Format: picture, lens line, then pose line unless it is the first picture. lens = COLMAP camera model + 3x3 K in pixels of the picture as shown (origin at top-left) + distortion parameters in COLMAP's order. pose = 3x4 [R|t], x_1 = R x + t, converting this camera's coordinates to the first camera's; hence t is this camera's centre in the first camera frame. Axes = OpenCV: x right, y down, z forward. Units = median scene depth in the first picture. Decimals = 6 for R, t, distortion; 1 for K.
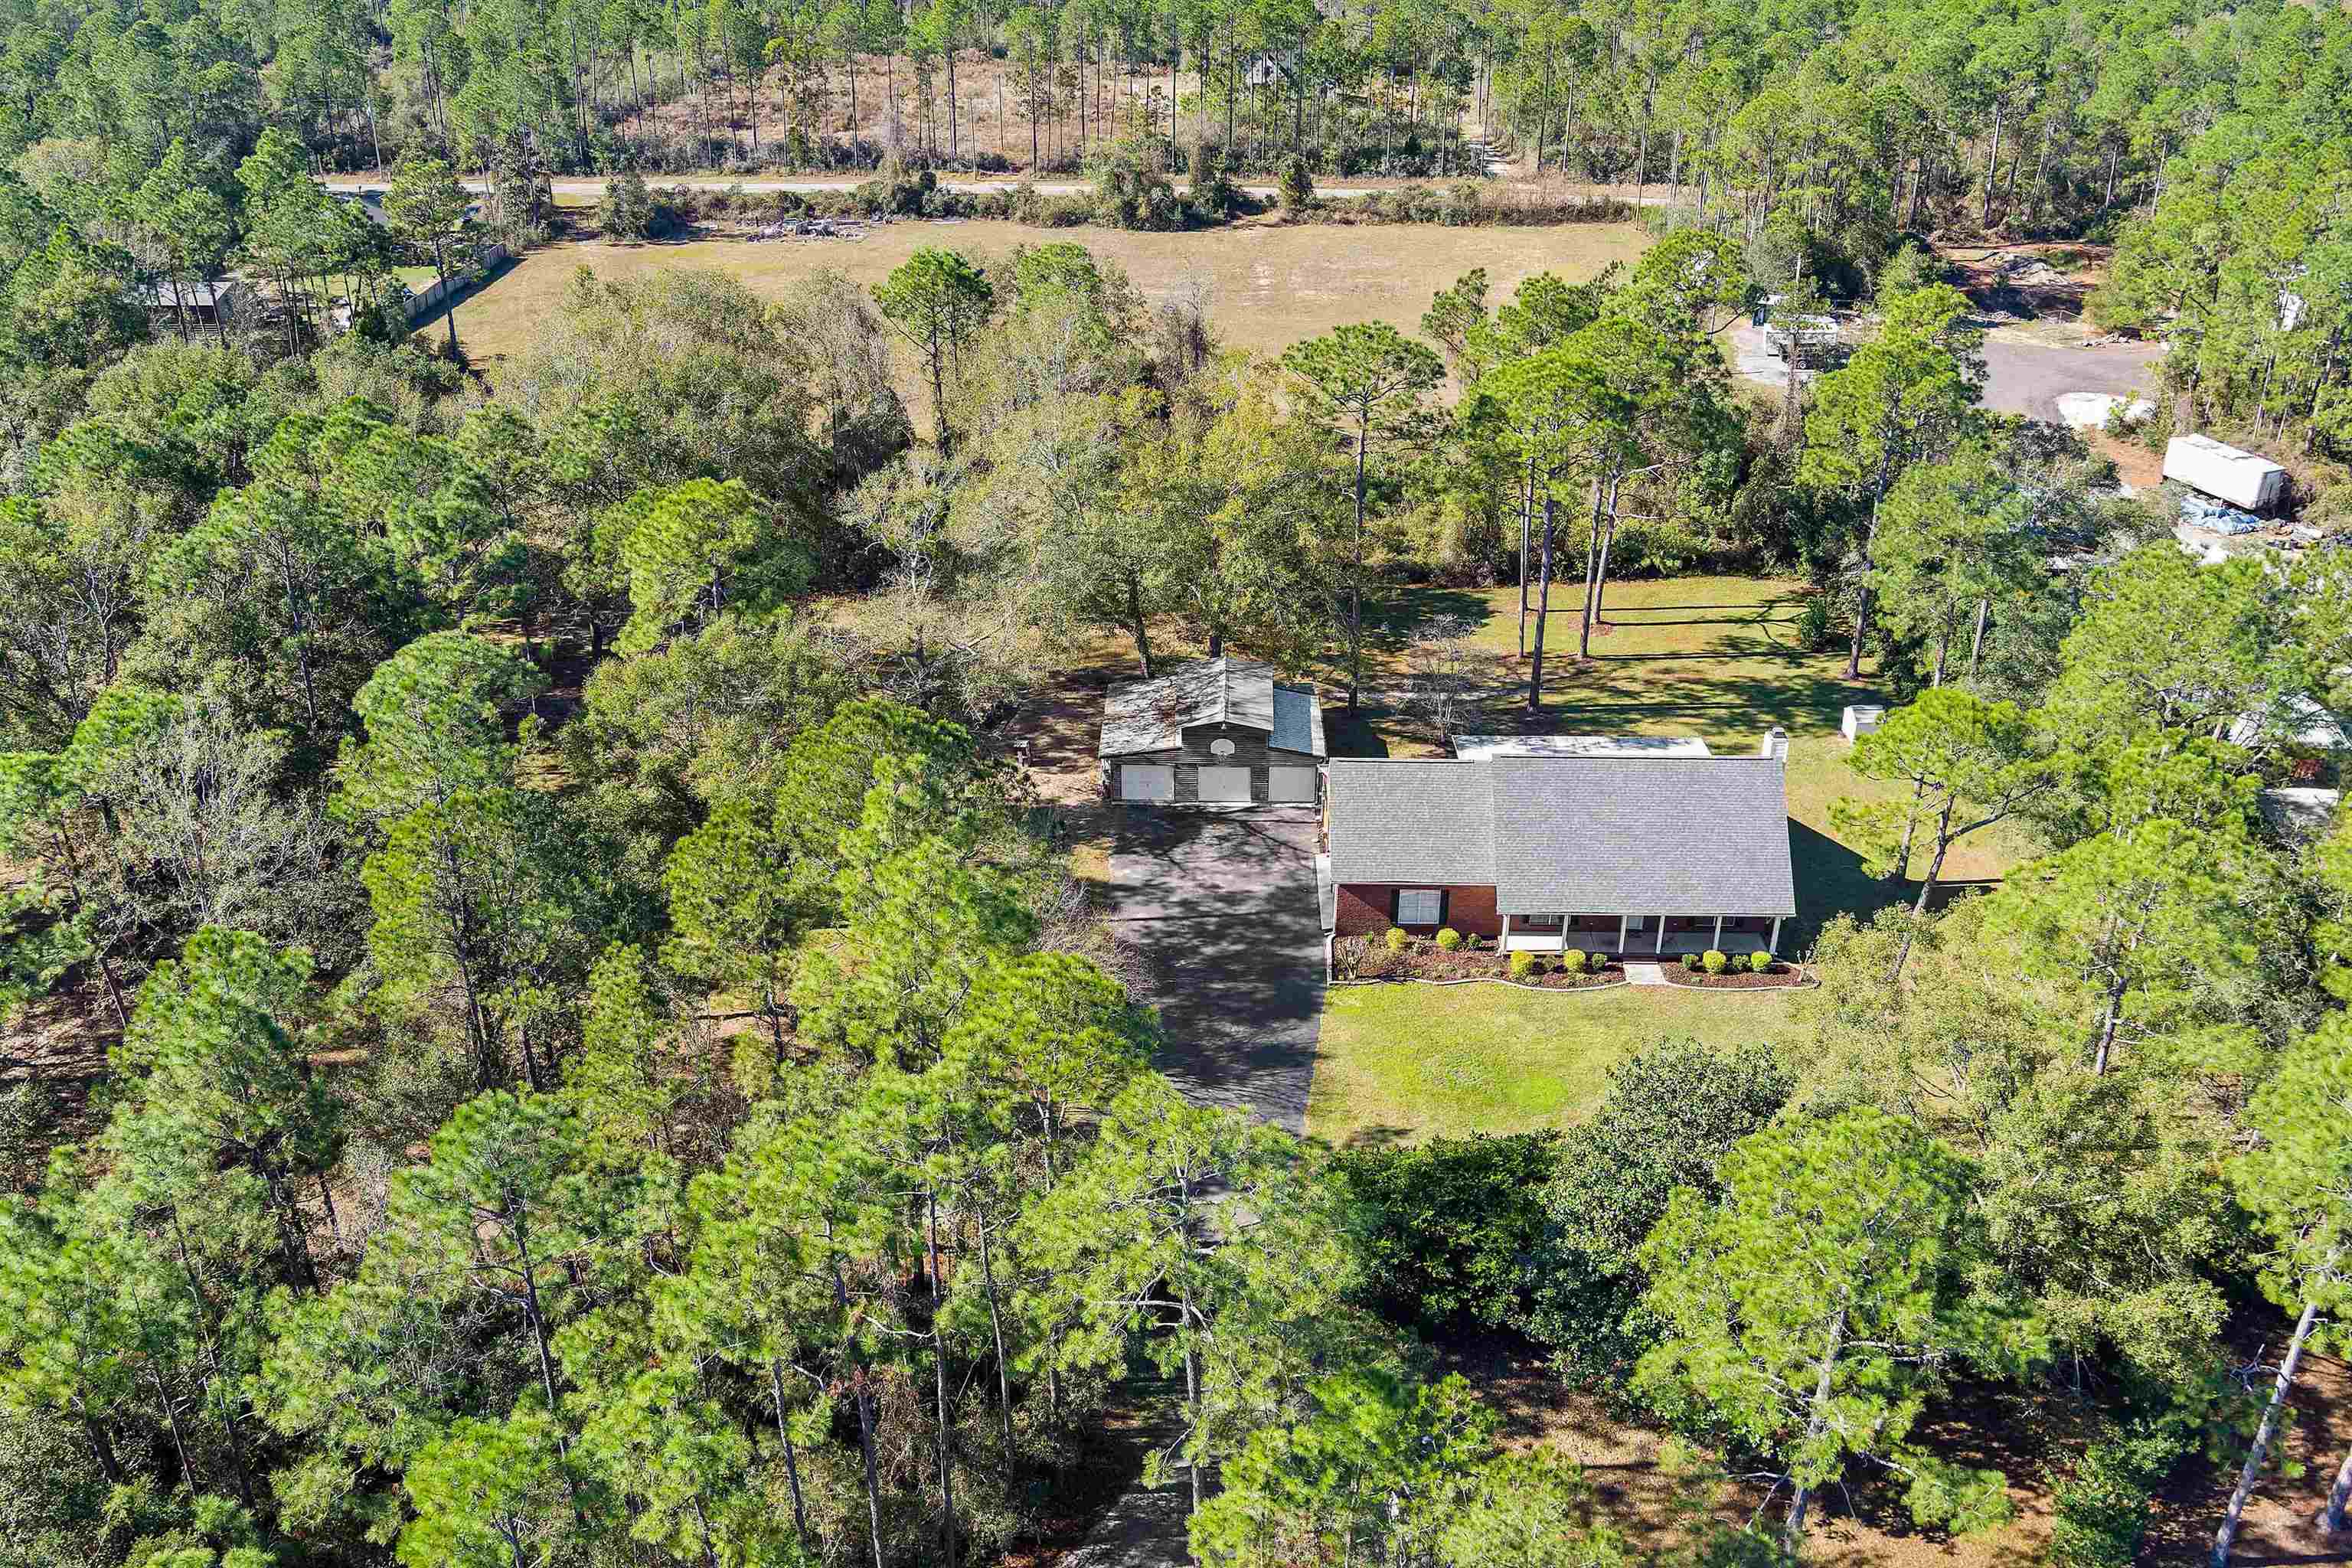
lens RADIAL K [[1926.5, 0, 1165.8], [0, 1926.5, 792.6], [0, 0, 1]] dist [-0.073592, 0.002060]
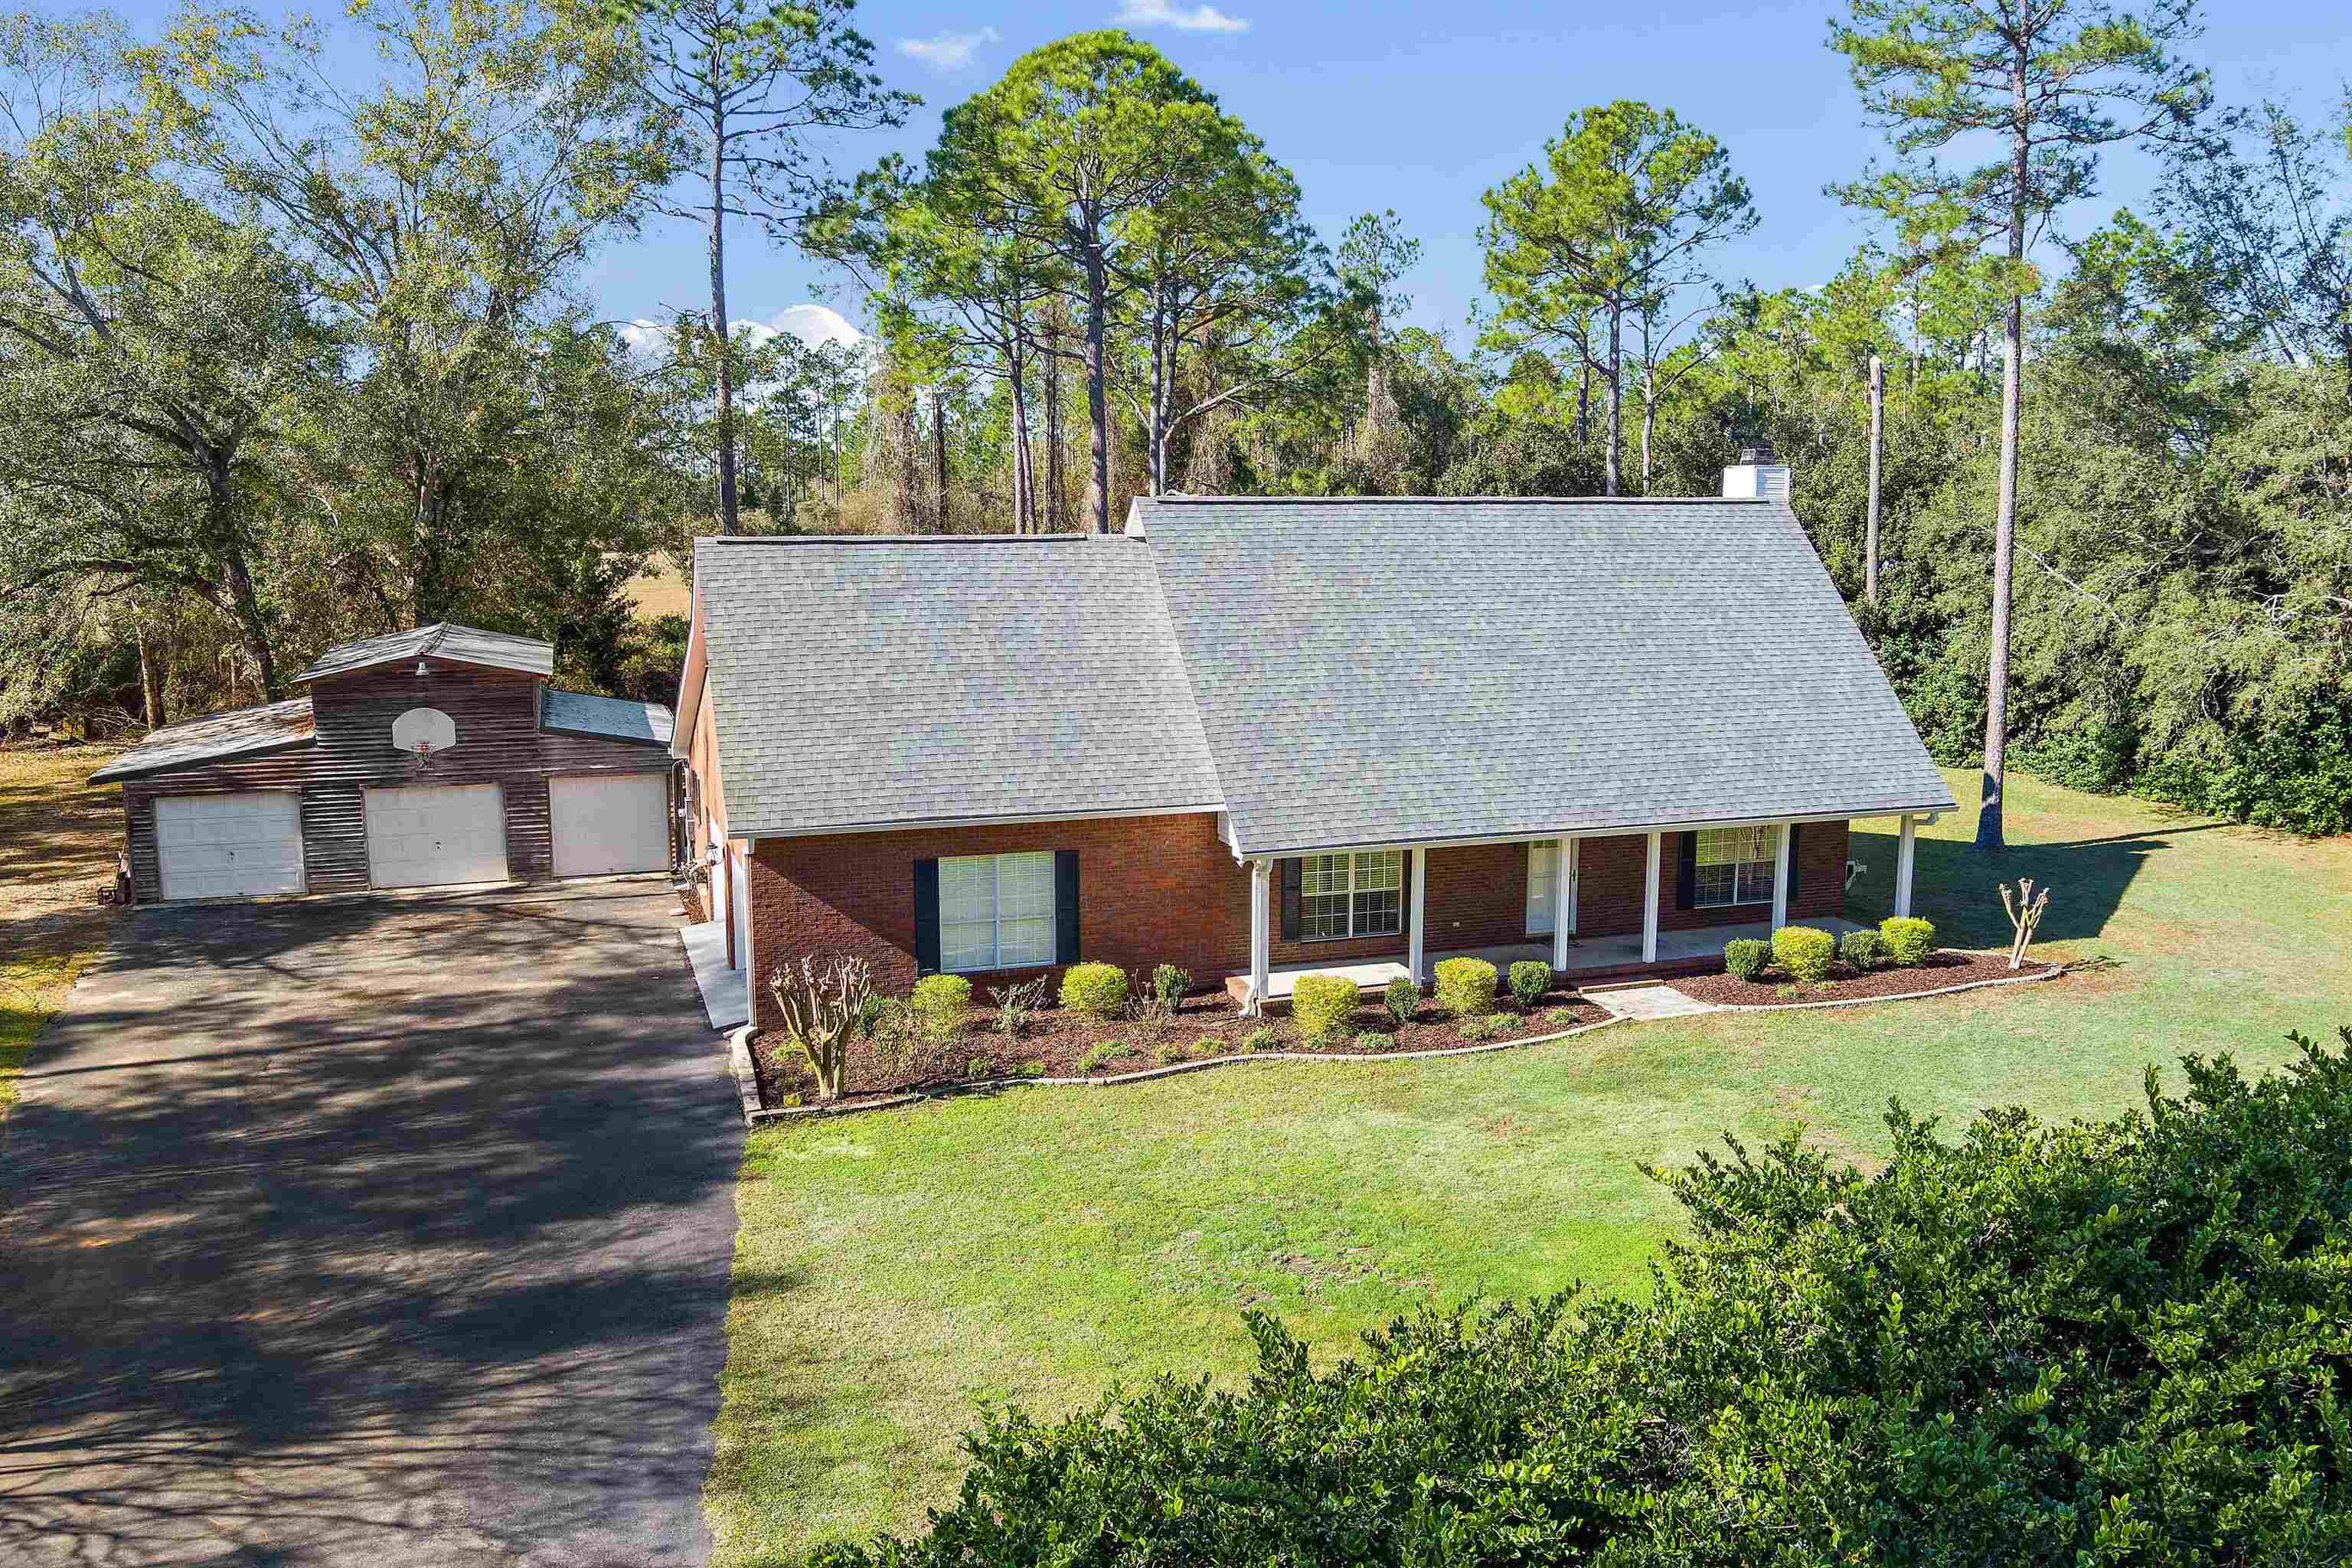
lens RADIAL K [[1926.5, 0, 1181.8], [0, 1926.5, 793.8], [0, 0, 1]] dist [-0.073592, 0.002060]
pose [[0.939130, -0.053961, 0.339297, 0.042026], [0.158580, 0.944175, -0.288768, 0.127141], [-0.304774, 0.324996, 0.895260, 0.598684]]
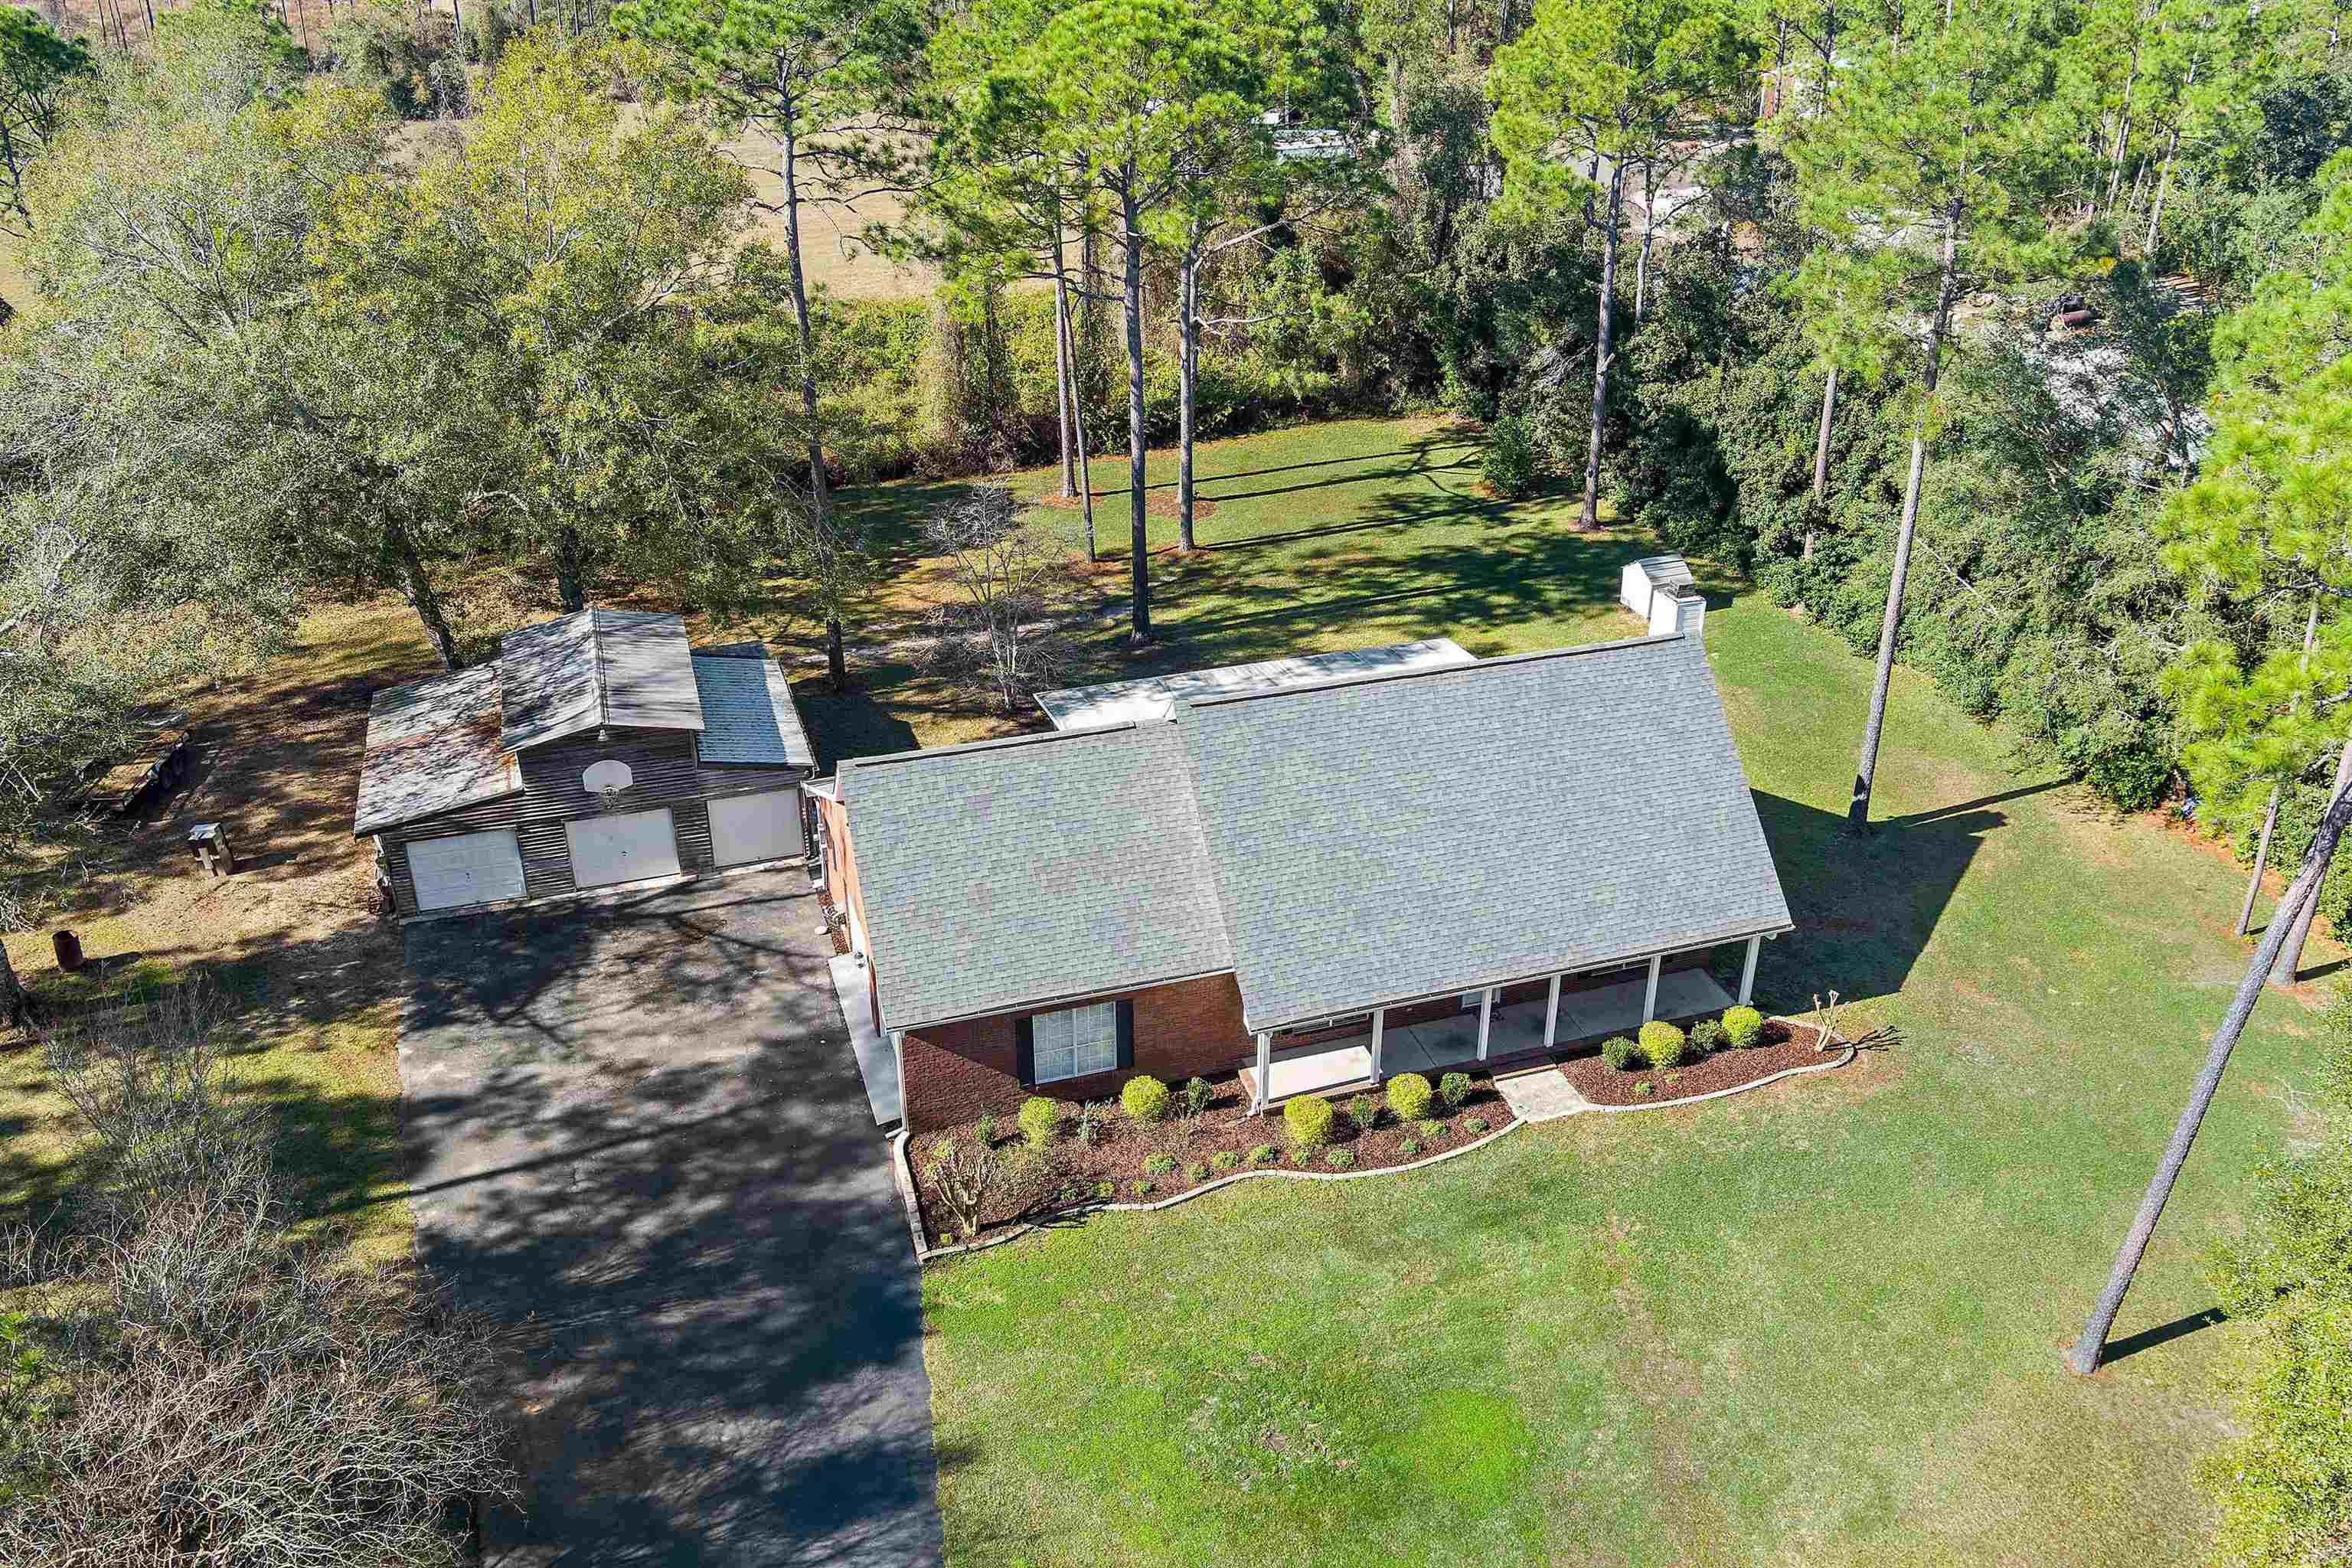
lens RADIAL K [[1926.5, 0, 1184.9], [0, 1926.5, 804.8], [0, 0, 1]] dist [-0.073592, 0.002060]
pose [[0.943171, -0.154683, 0.294113, 0.023240], [0.153436, 0.987777, 0.027459, -0.006867], [-0.294766, 0.019229, 0.955376, 0.473626]]
